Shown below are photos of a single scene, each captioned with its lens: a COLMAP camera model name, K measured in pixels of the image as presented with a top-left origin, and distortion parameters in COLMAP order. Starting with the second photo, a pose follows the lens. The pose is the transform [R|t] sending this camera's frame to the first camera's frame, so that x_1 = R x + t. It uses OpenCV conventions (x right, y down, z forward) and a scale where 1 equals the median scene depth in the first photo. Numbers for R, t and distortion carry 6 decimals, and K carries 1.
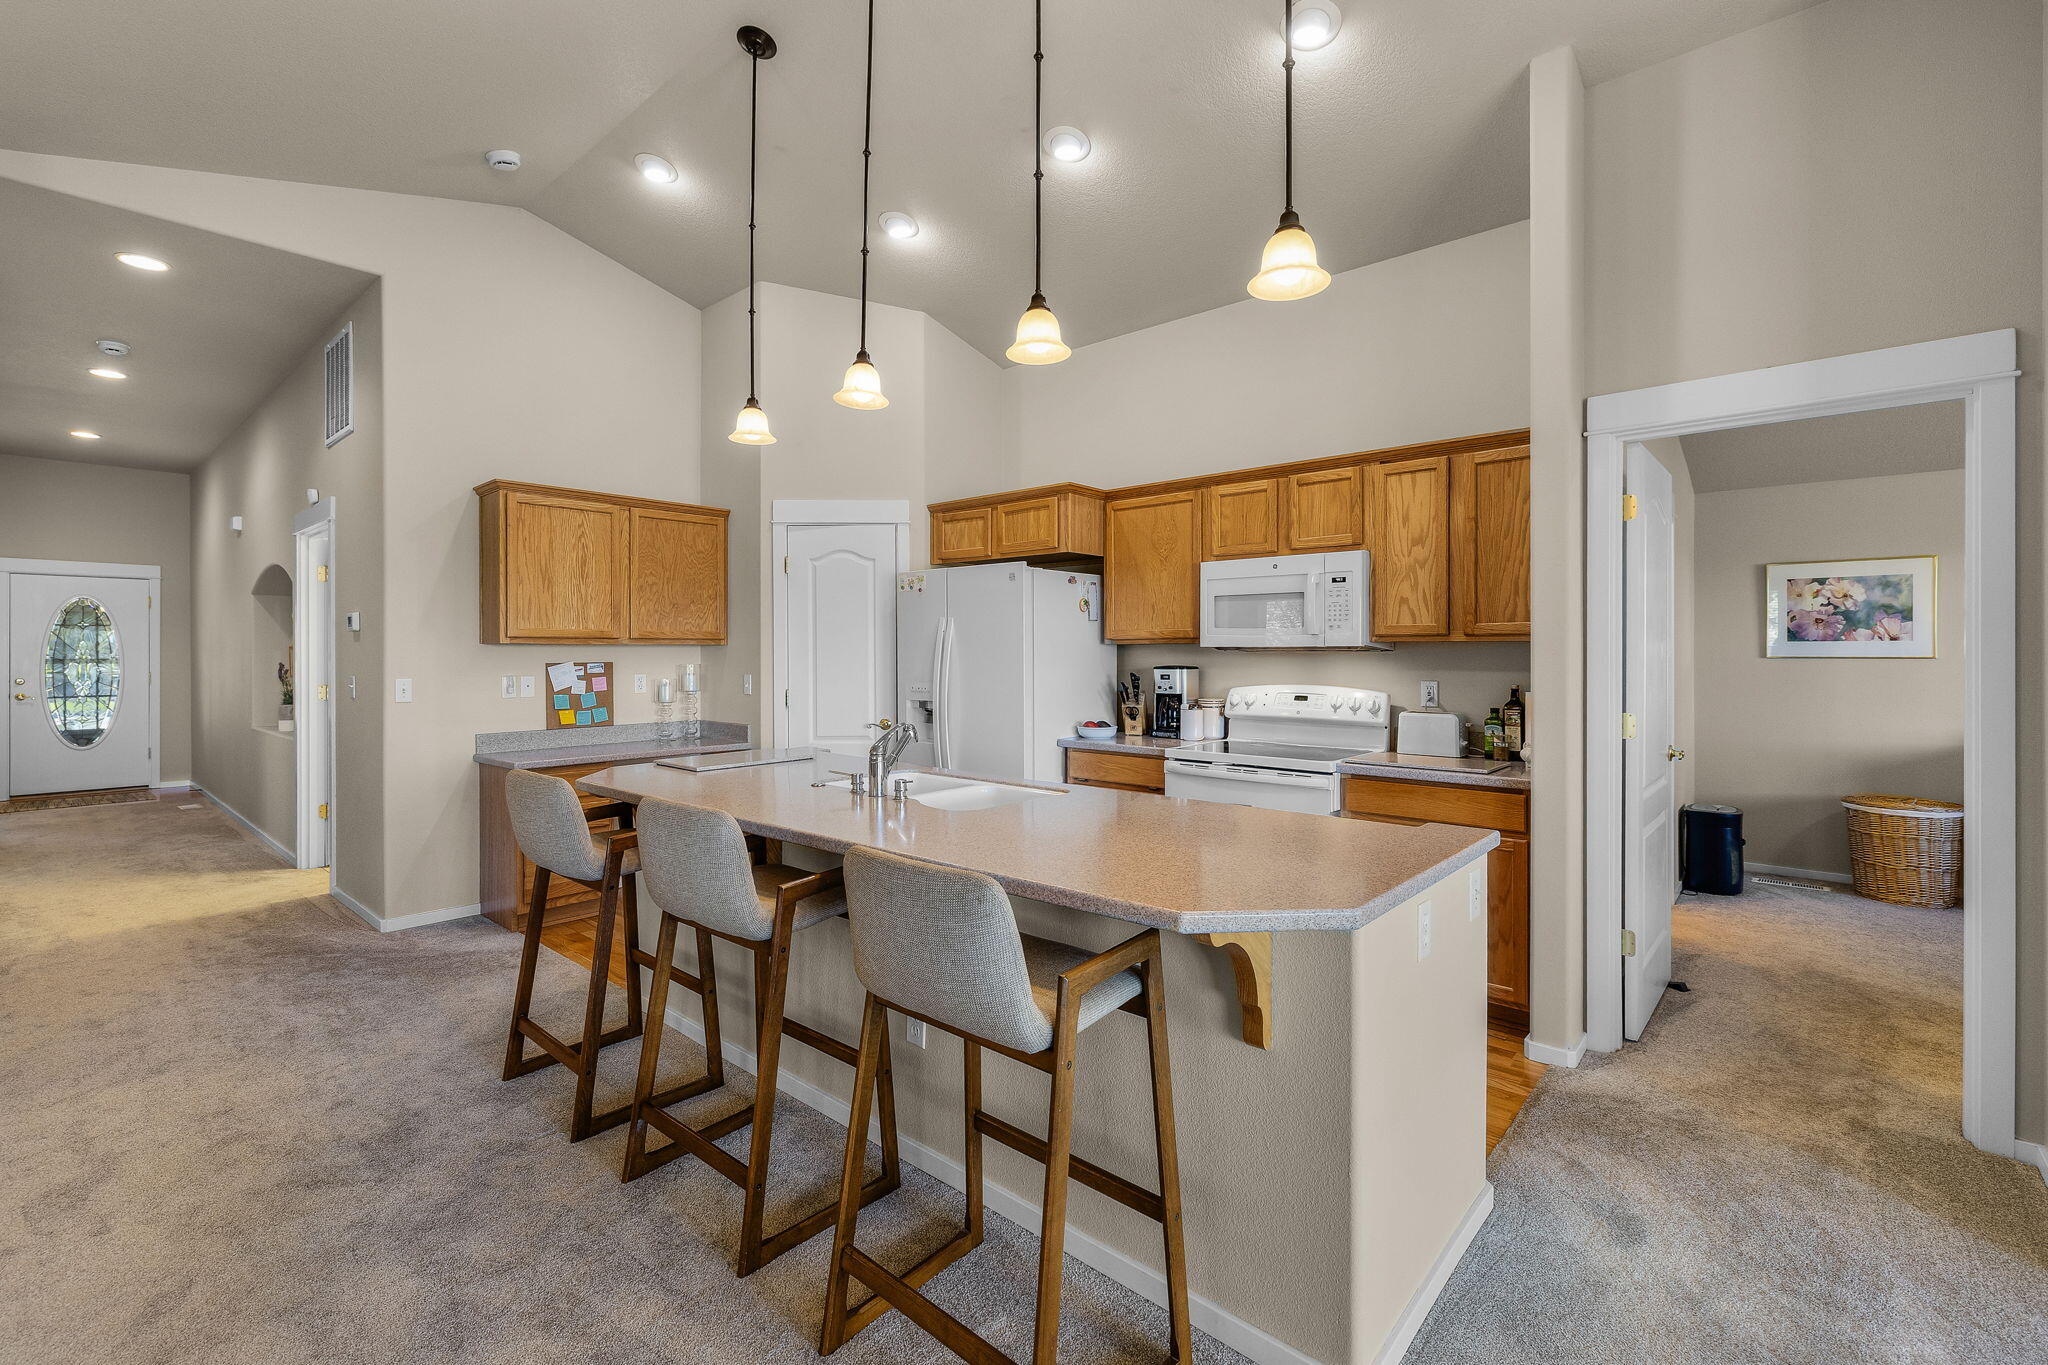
lens RADIAL K [[897.8, 0, 1015.0], [0, 897.8, 658.2], [0, 0, 1]] dist [-0.001092, 0.000088]
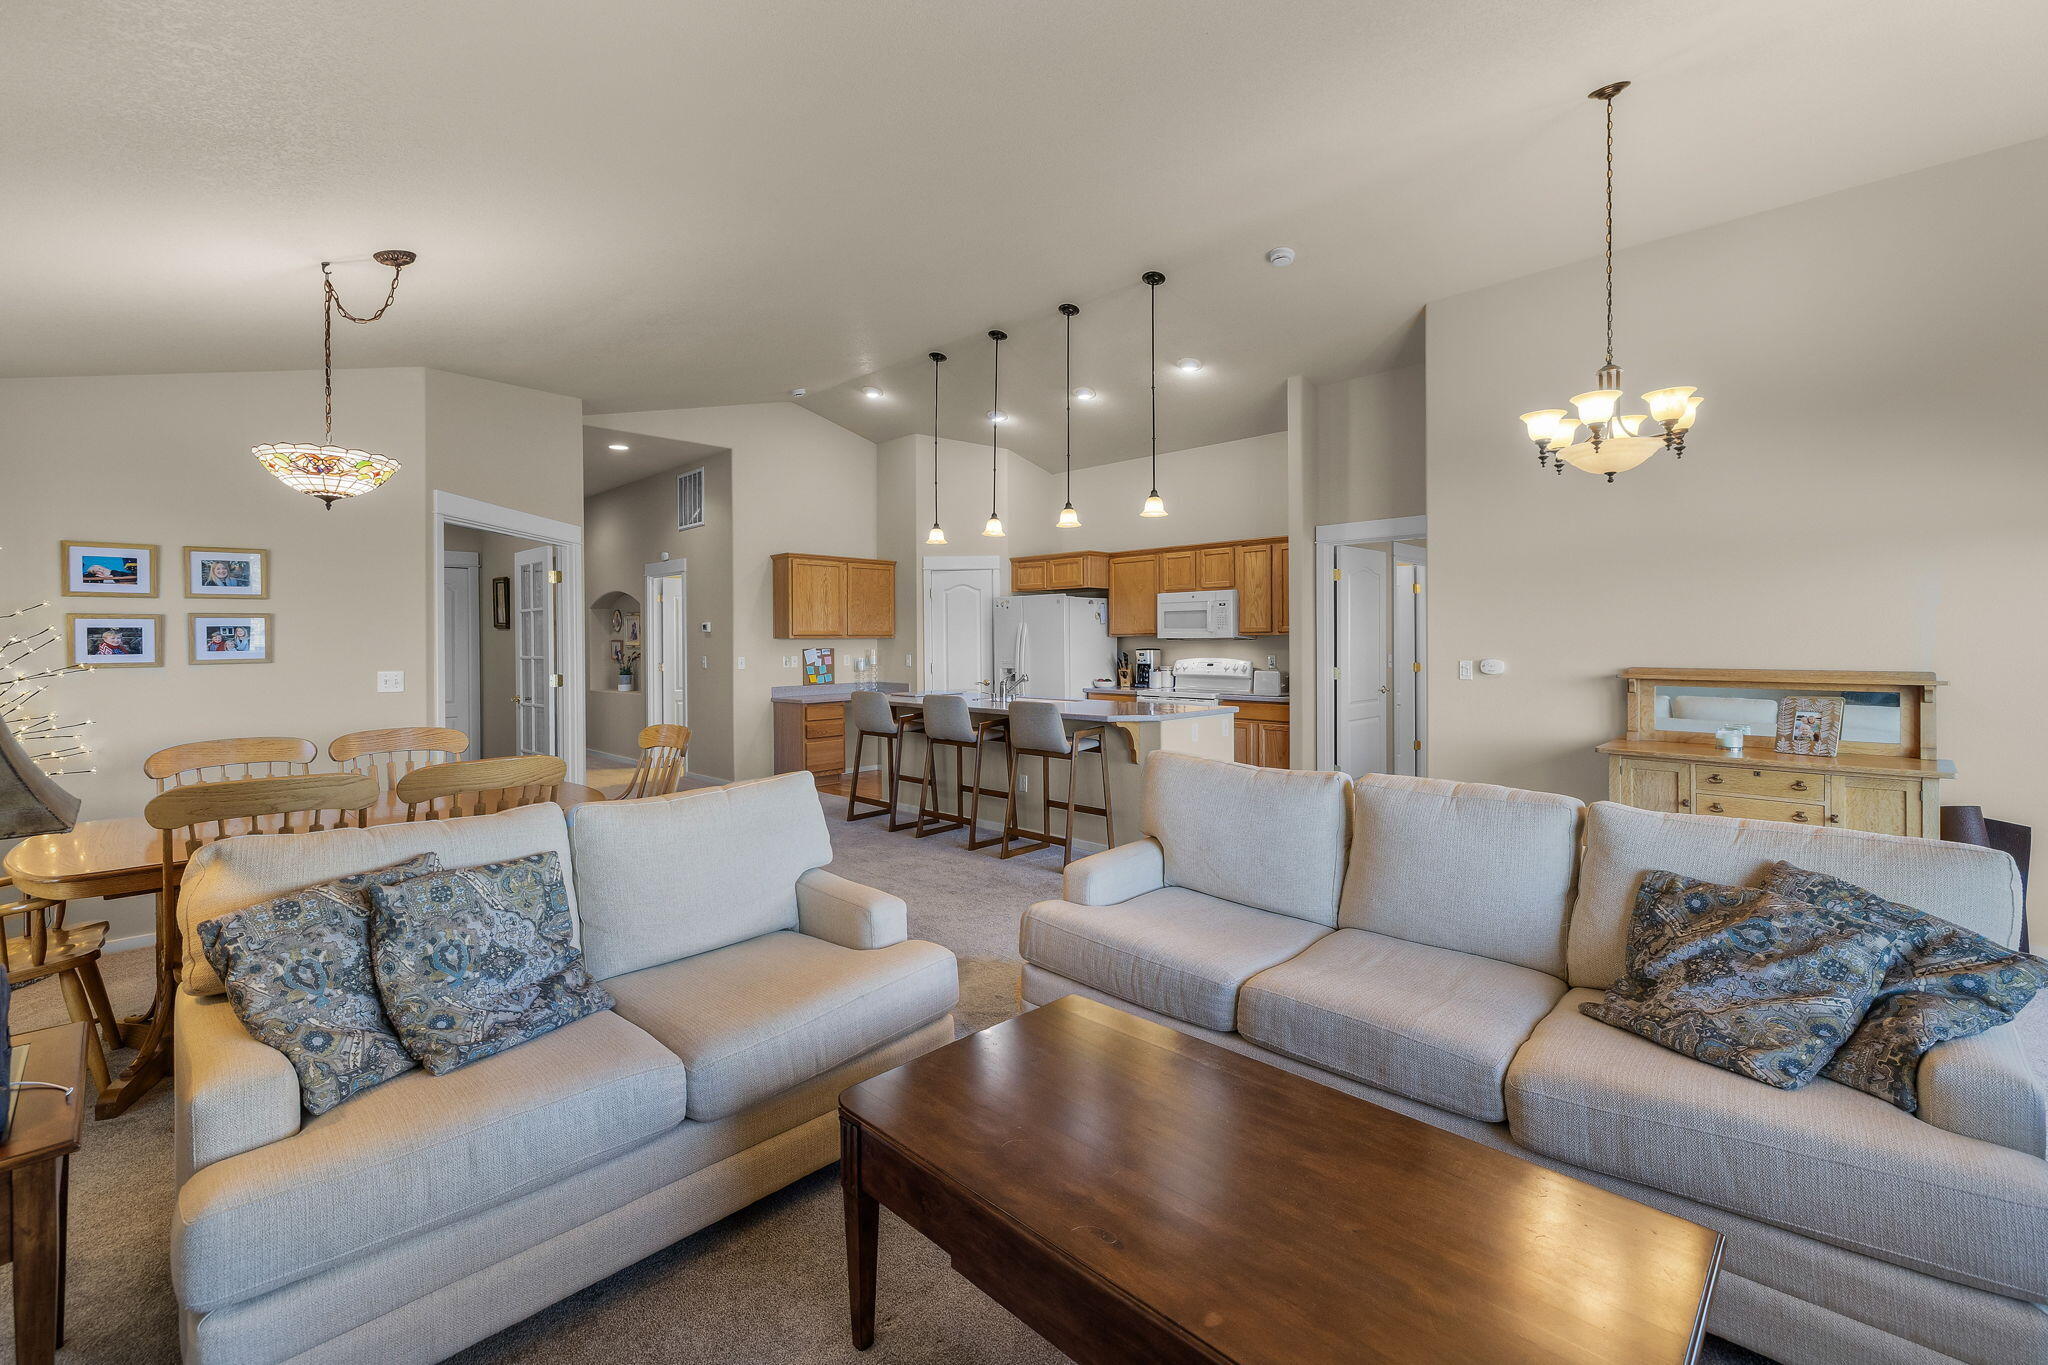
lens RADIAL K [[867.2, 0, 1018.1], [0, 867.2, 652.3], [0, 0, 1]] dist [0.001026, 0.000176]
pose [[0.998834, -0.004805, -0.048039, -0.000416], [0.005119, 0.999966, 0.006421, 0.003523], [0.048007, -0.006659, 0.998825, -0.795358]]
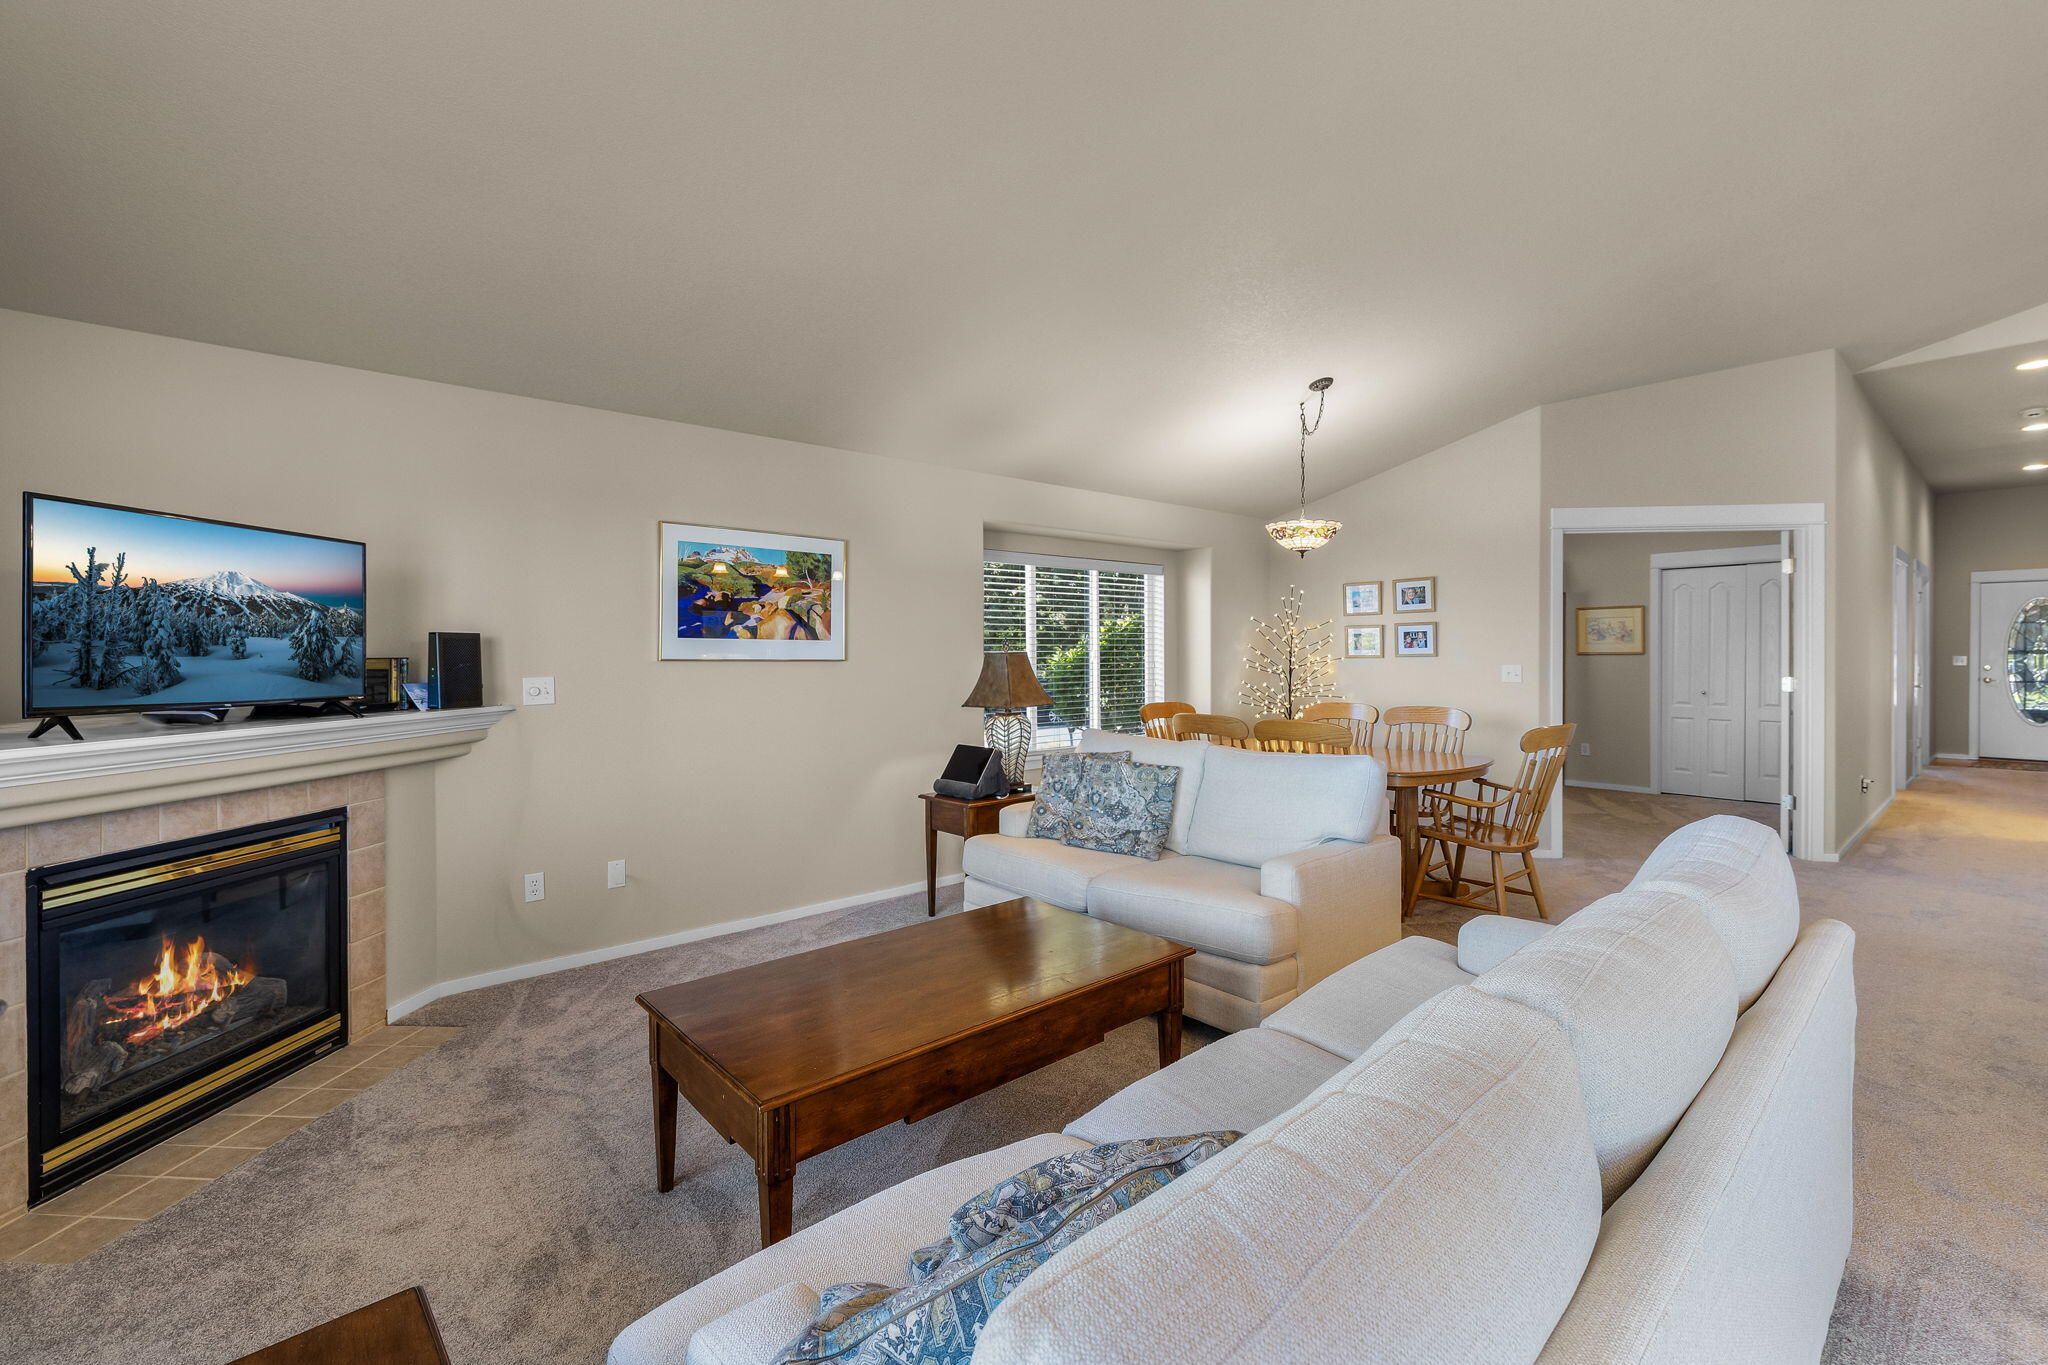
lens RADIAL K [[867.2, 0, 1018.1], [0, 867.2, 652.3], [0, 0, 1]] dist [0.001026, 0.000176]
pose [[-0.134560, -0.000059, -0.990906, 0.535289], [-0.002246, 0.999997, 0.000246, 0.011332], [0.990903, 0.002259, -0.134559, -0.357016]]
